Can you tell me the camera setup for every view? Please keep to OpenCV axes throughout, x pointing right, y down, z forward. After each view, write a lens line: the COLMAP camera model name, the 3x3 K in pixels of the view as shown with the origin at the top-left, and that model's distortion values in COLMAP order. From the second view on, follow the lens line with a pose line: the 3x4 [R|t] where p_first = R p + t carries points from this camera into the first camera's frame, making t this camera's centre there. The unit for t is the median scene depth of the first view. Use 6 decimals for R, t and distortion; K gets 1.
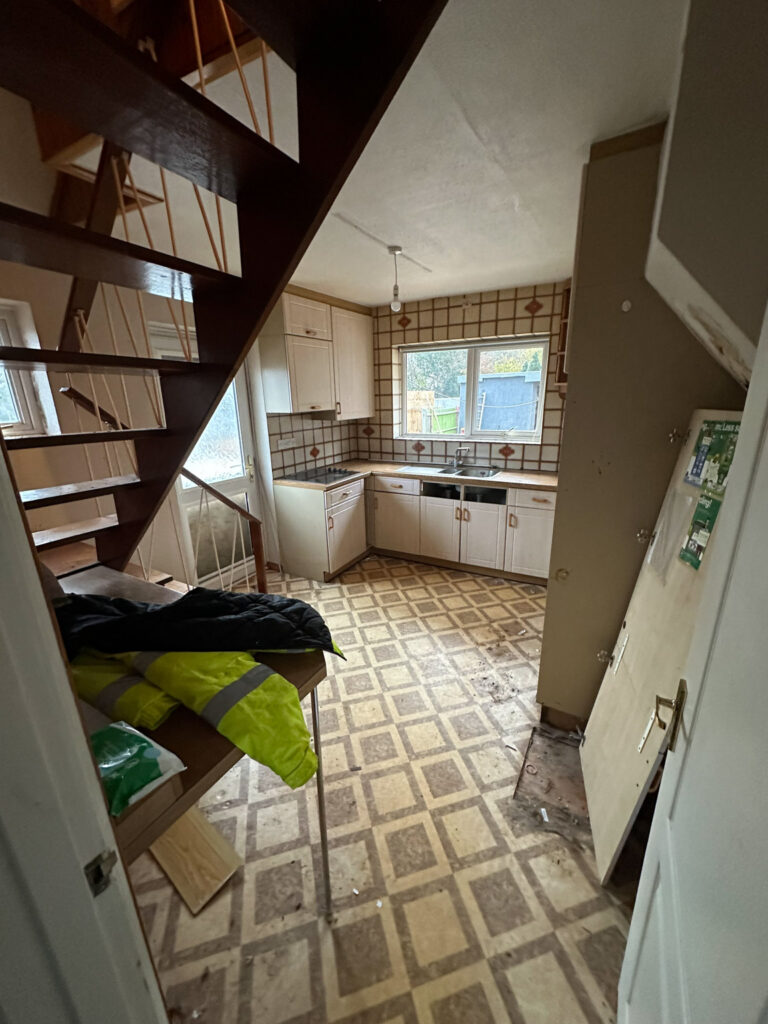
lens RADIAL K [[406.5, 0, 384.5], [0, 406.5, 512.5], [0, 0, 1]] dist [-0.004019, 0.000510]
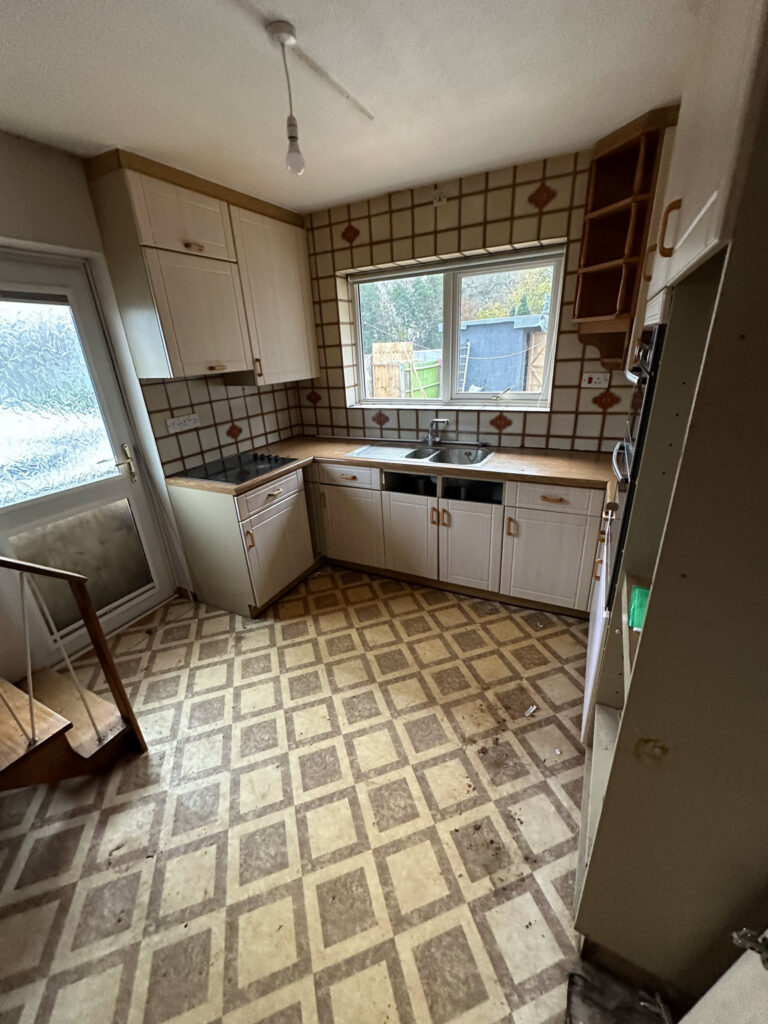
lens RADIAL K [[406.5, 0, 384.7], [0, 406.5, 512.3], [0, 0, 1]] dist [-0.004019, 0.000510]
pose [[0.998702, -0.041546, 0.029476, 0.074448], [0.038348, 0.994062, 0.101838, -0.079164], [-0.033532, -0.100575, 0.994364, 0.301646]]
